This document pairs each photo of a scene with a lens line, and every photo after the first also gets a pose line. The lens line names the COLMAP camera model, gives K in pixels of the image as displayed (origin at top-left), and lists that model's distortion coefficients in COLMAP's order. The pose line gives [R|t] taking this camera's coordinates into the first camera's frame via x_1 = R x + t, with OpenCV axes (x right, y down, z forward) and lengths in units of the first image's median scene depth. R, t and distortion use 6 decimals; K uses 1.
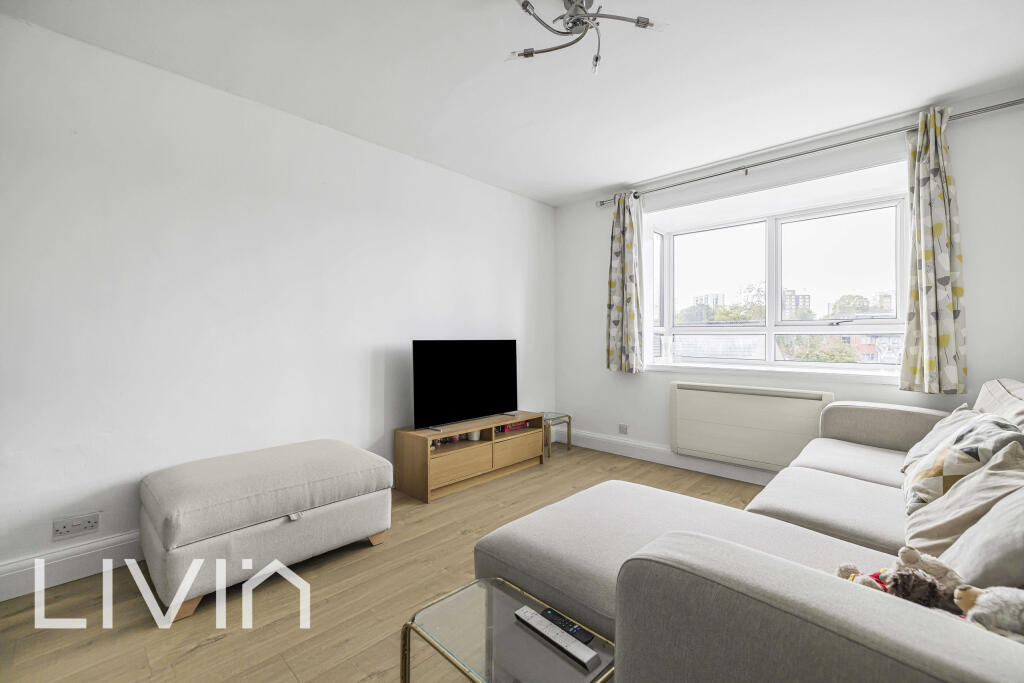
lens RADIAL K [[442.1, 0, 508.8], [0, 442.1, 338.2], [0, 0, 1]] dist [0.009940, 0.000339]
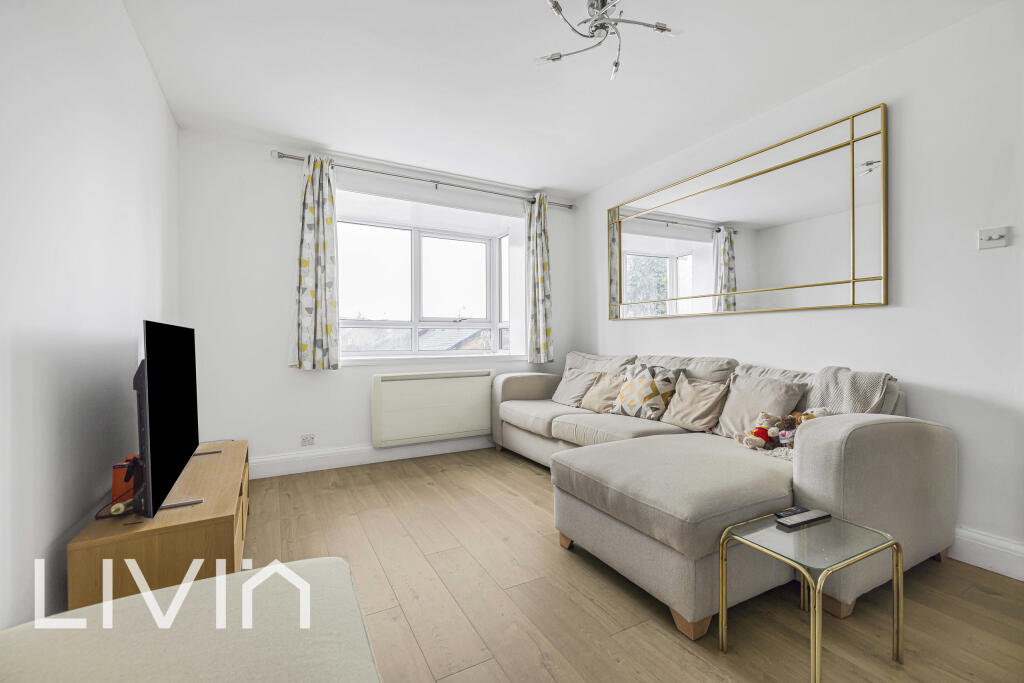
lens RADIAL K [[442.1, 0, 504.9], [0, 442.1, 339.7], [0, 0, 1]] dist [0.009940, 0.000339]
pose [[0.297016, -0.003130, 0.954867, -0.460793], [0.008049, 0.999967, 0.000775, 0.022731], [-0.954839, 0.007455, 0.297032, 0.439078]]
